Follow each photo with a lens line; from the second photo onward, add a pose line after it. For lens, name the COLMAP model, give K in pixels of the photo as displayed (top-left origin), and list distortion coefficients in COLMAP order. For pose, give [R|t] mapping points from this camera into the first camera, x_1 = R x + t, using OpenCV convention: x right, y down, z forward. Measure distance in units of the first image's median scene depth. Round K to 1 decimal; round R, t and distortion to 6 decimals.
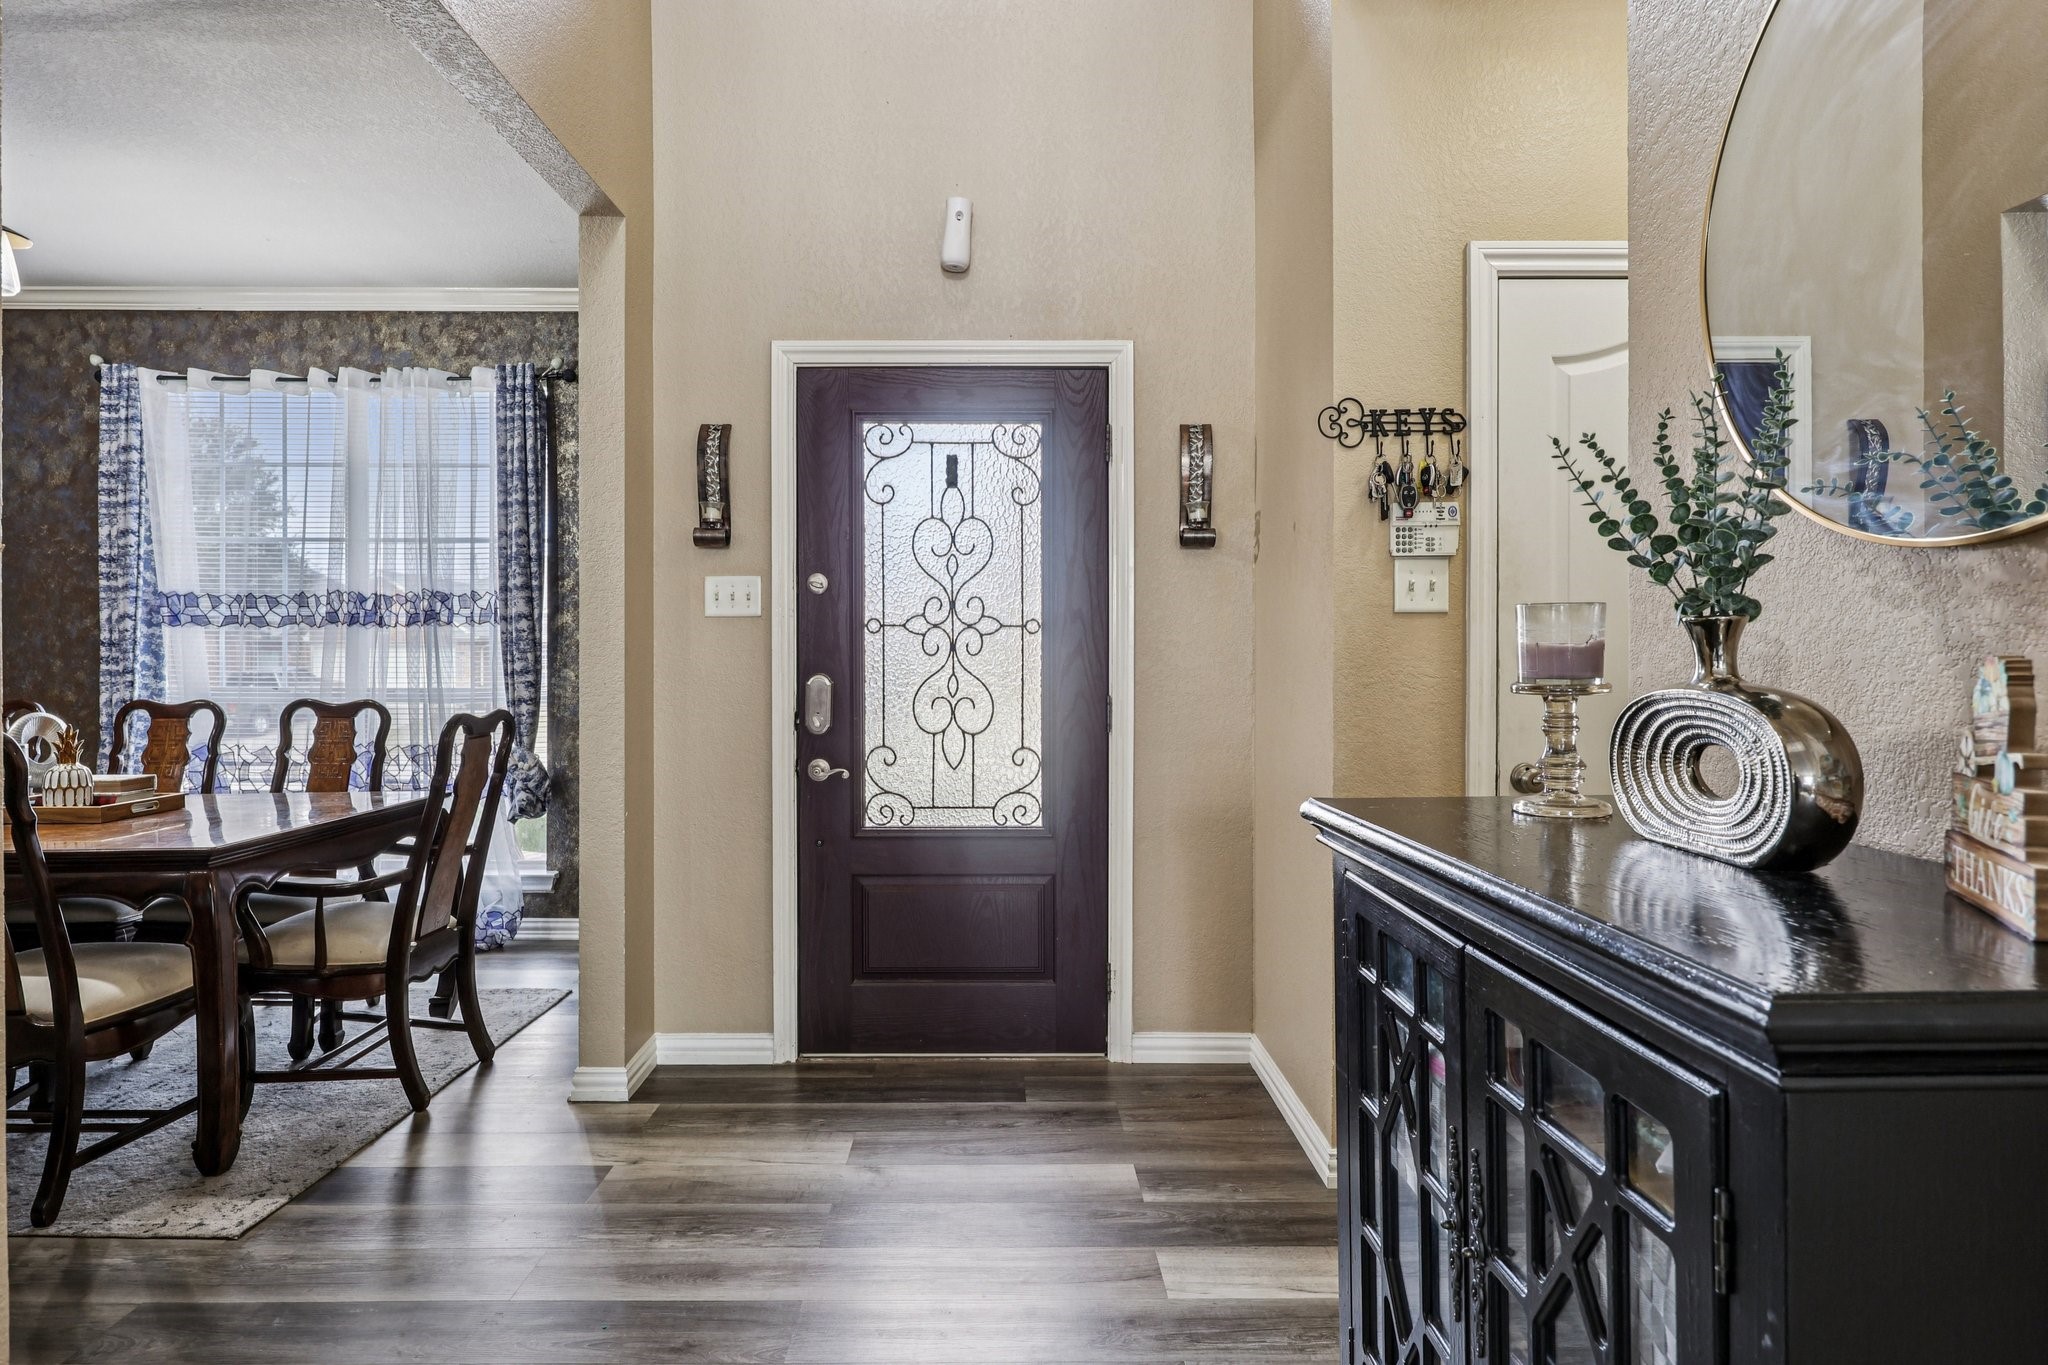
lens RADIAL K [[1105.6, 0, 1024.0], [0, 1105.6, 682.5], [0, 0, 1]] dist [0.002840, 0.000624]
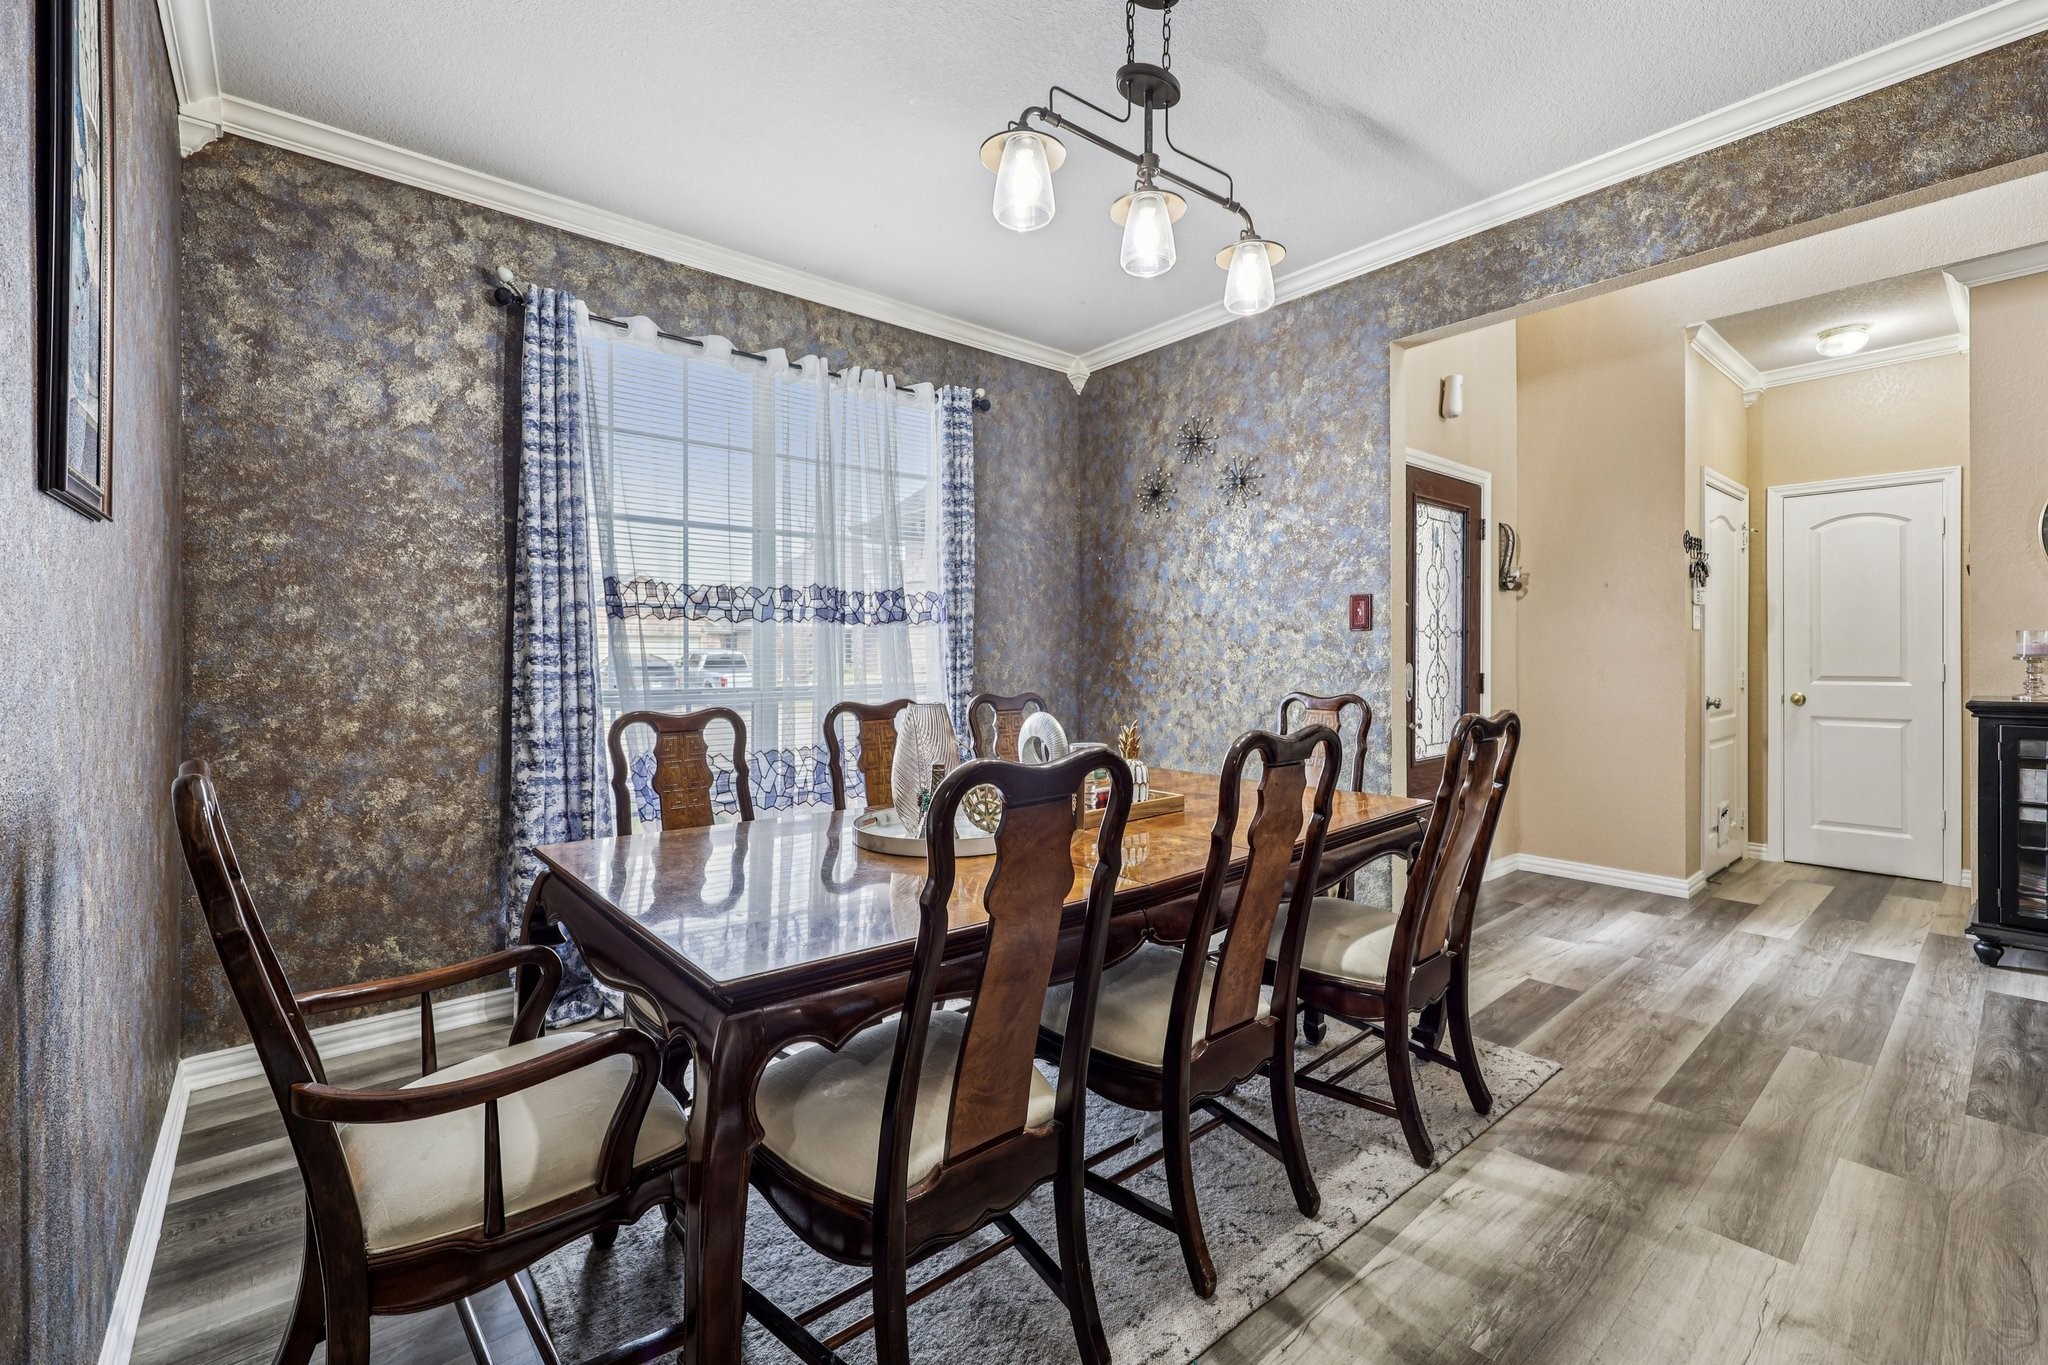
lens RADIAL K [[868.8, 0, 1023.7], [0, 868.8, 662.4], [0, 0, 1]] dist [0.001384, 0.000512]
pose [[0.752968, -0.012603, 0.657936, -0.955094], [0.010731, 0.999919, 0.006874, -0.018304], [-0.657969, 0.001884, 0.753042, 0.295910]]
